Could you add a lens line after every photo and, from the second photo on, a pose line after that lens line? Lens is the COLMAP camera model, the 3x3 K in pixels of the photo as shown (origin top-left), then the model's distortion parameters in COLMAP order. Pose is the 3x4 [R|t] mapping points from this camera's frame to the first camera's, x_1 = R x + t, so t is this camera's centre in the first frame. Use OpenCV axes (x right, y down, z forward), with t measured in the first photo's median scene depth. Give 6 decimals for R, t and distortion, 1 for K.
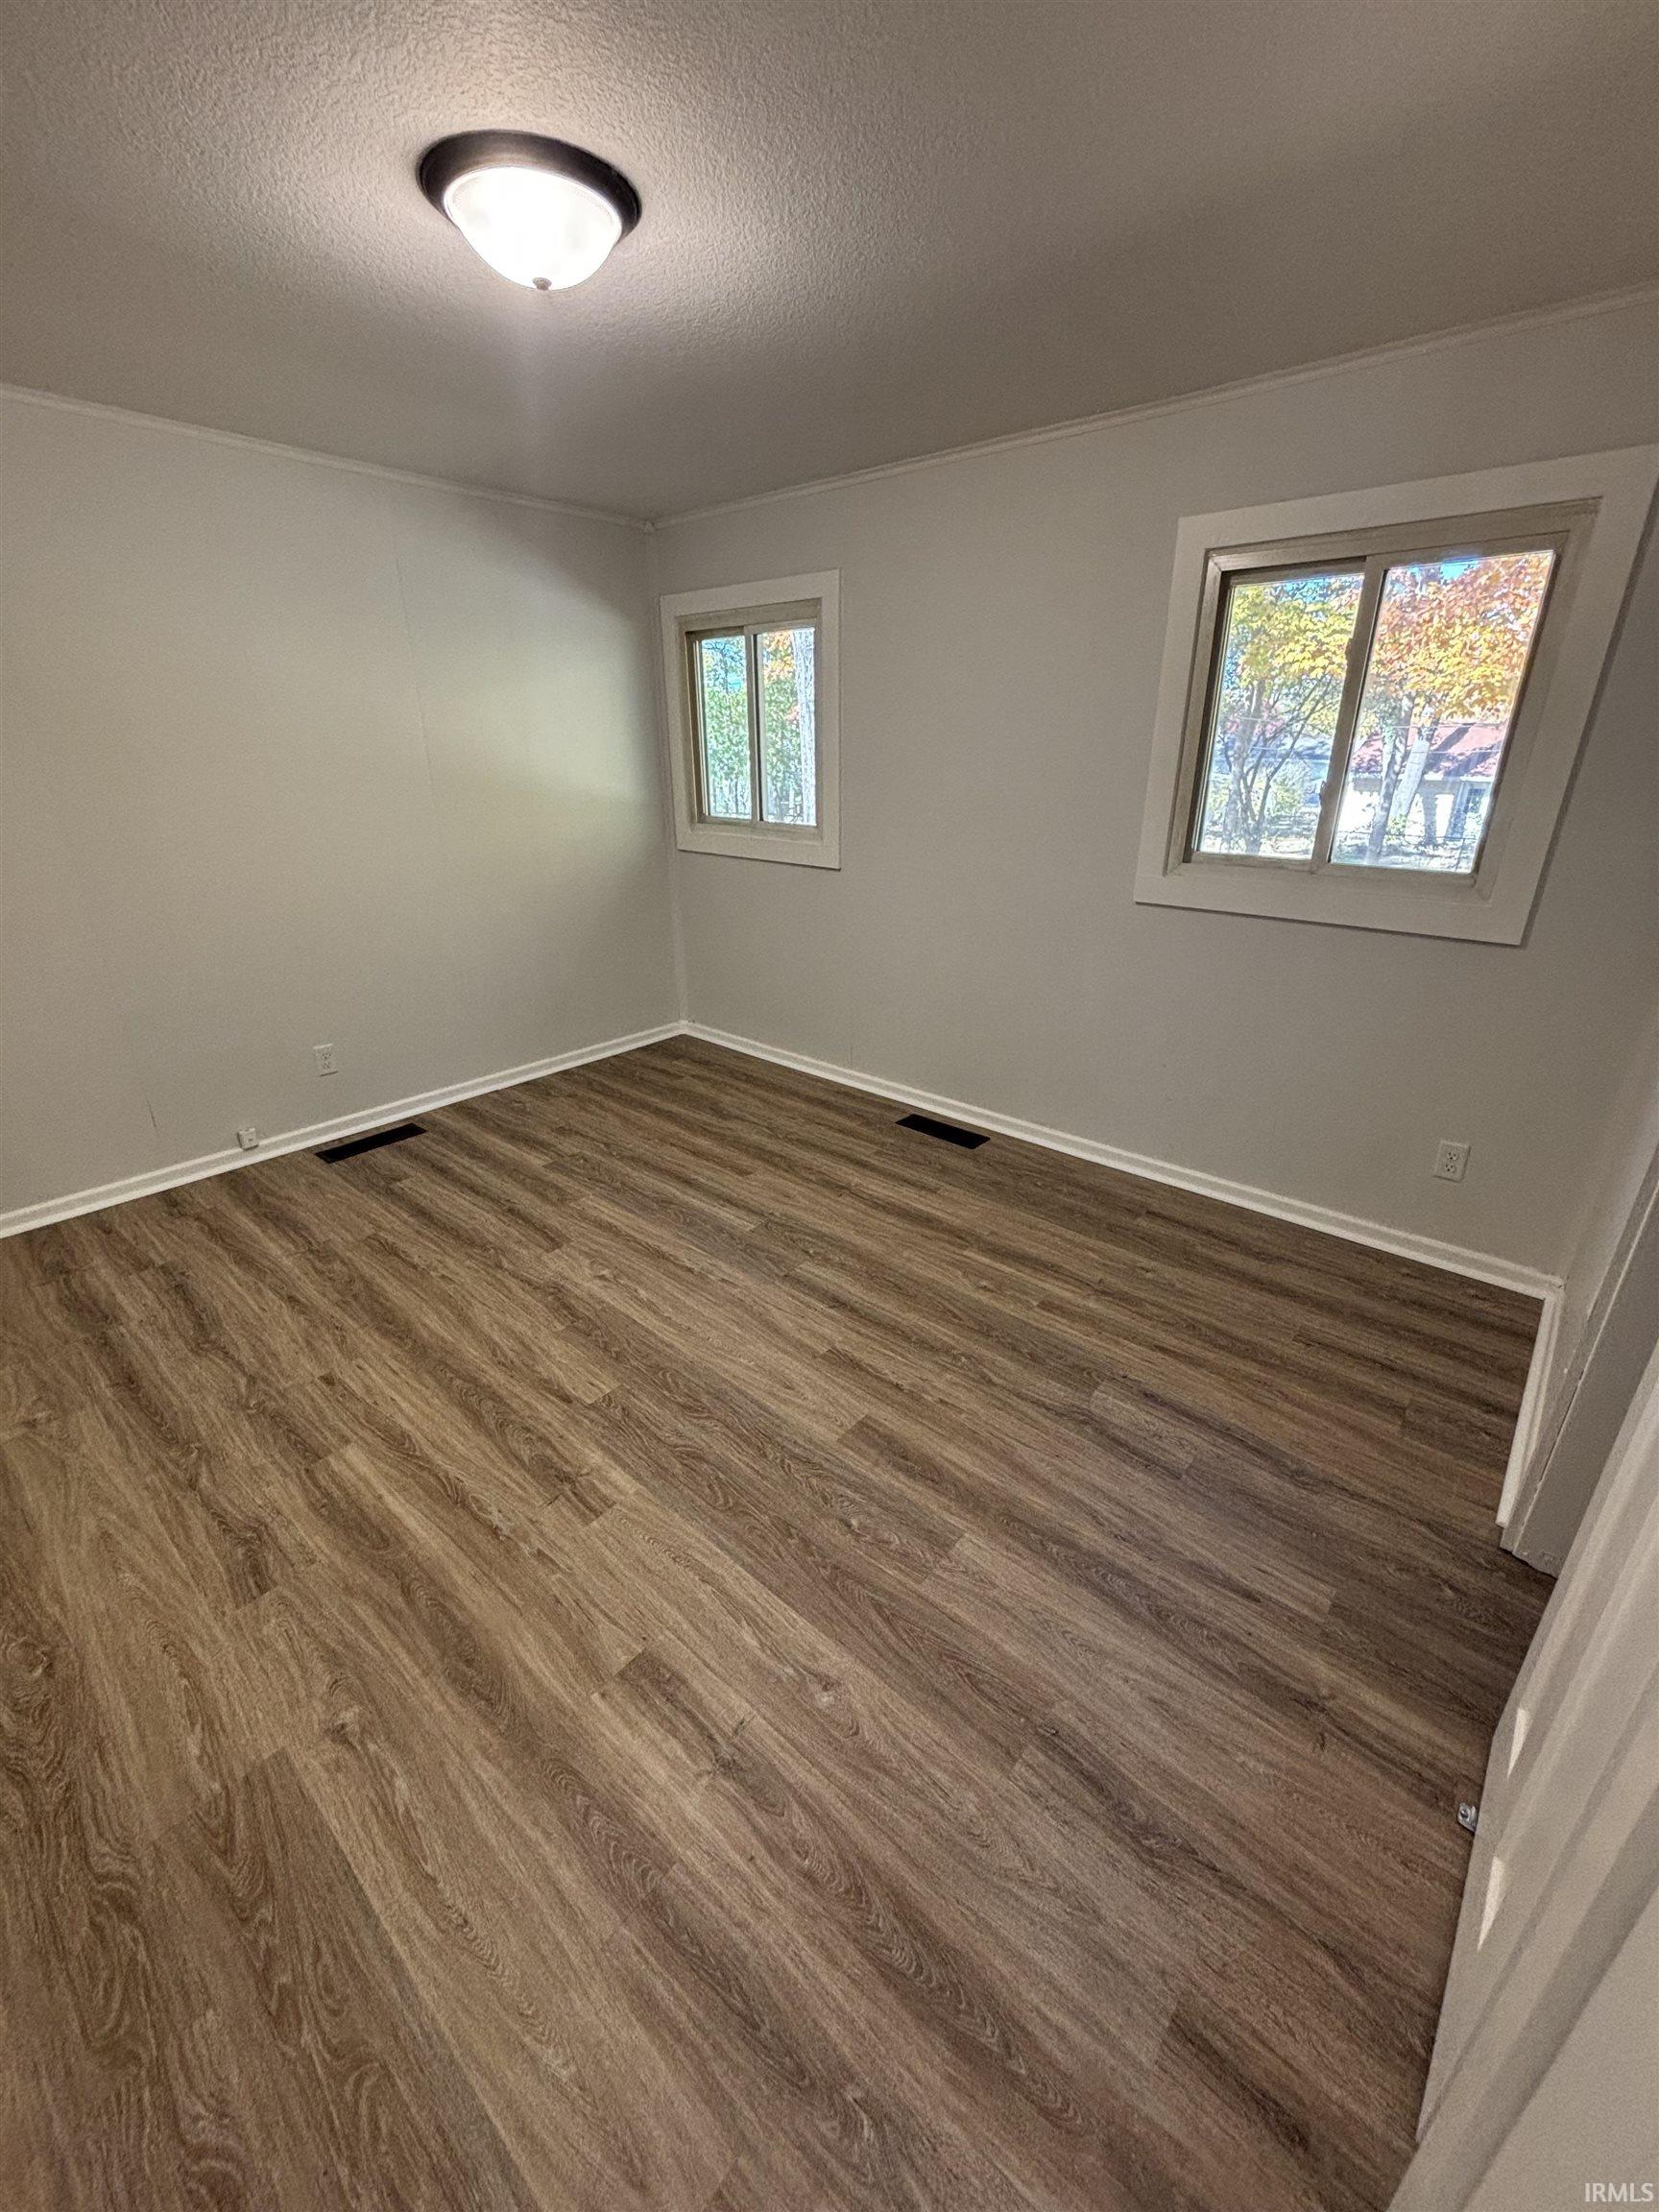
lens RADIAL K [[901.0, 0, 829.5], [0, 901.0, 1106.0], [0, 0, 1]] dist [-0.002140, 0.000327]
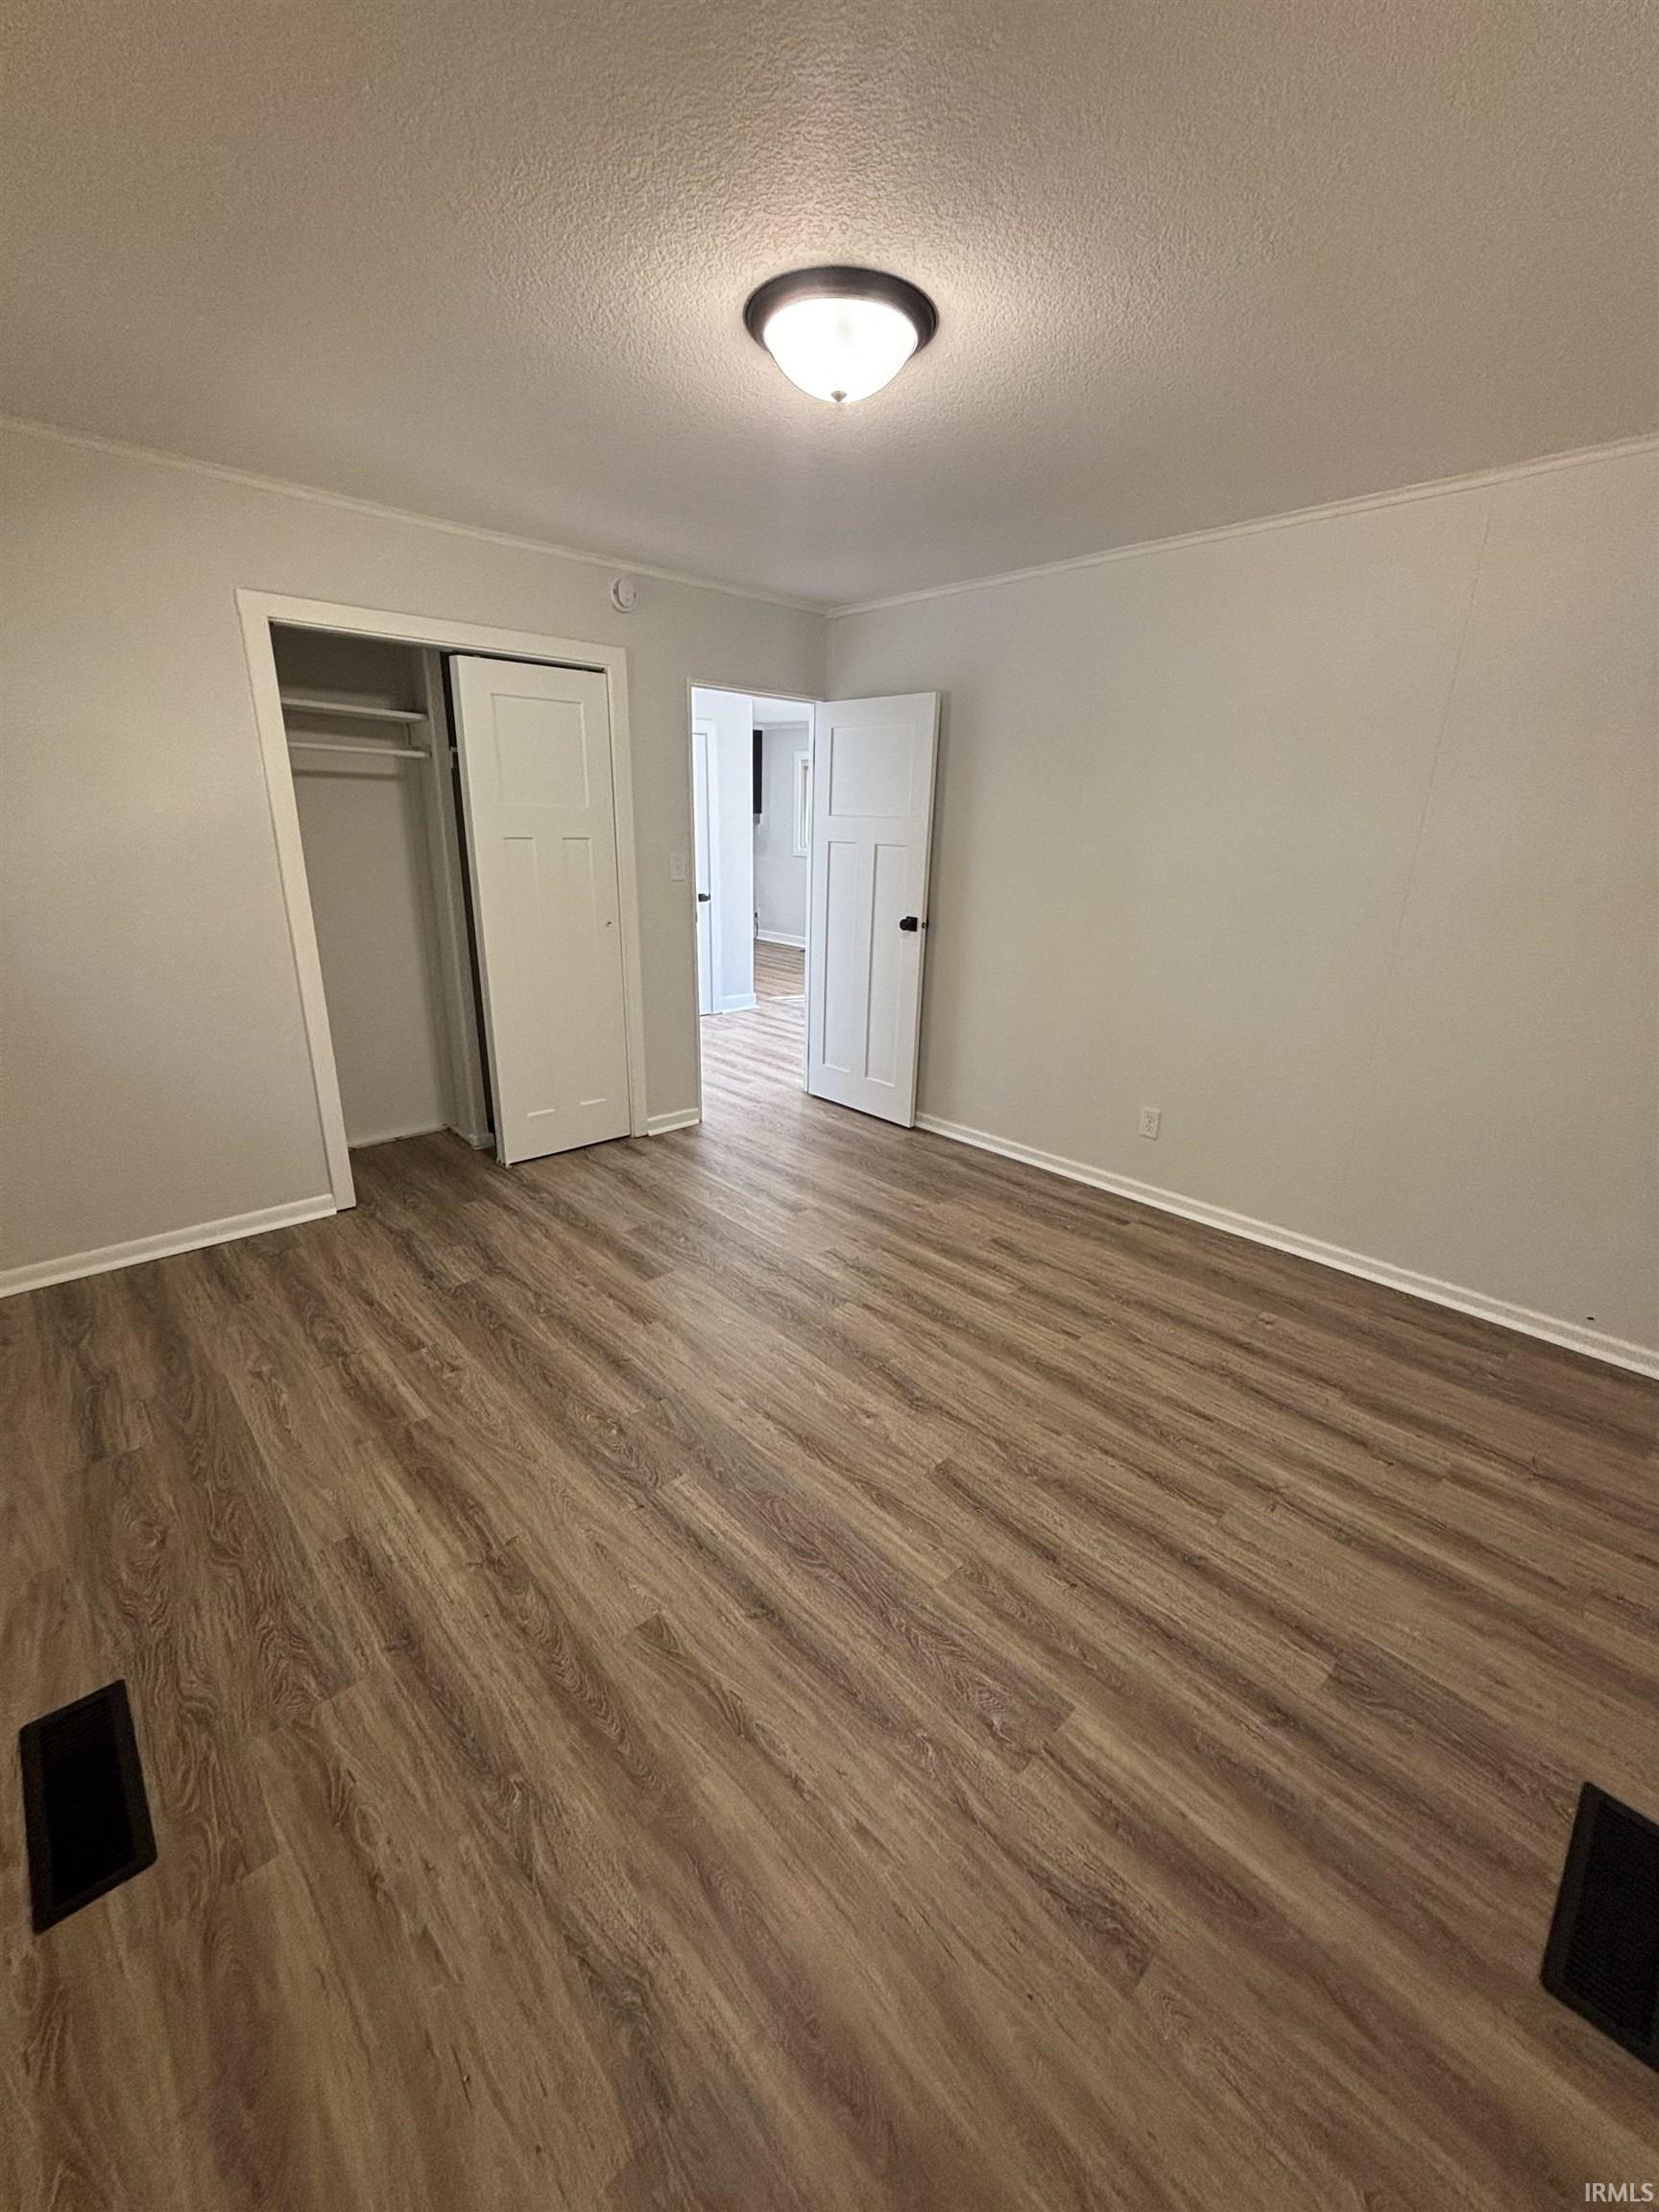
lens RADIAL K [[901.0, 0, 829.5], [0, 901.0, 1106.0], [0, 0, 1]] dist [-0.002140, 0.000327]
pose [[-0.994399, -0.056540, 0.089295, -0.279790], [0.013890, 0.767638, 0.640733, -0.596772], [-0.104773, 0.638385, -0.762553, 1.494909]]
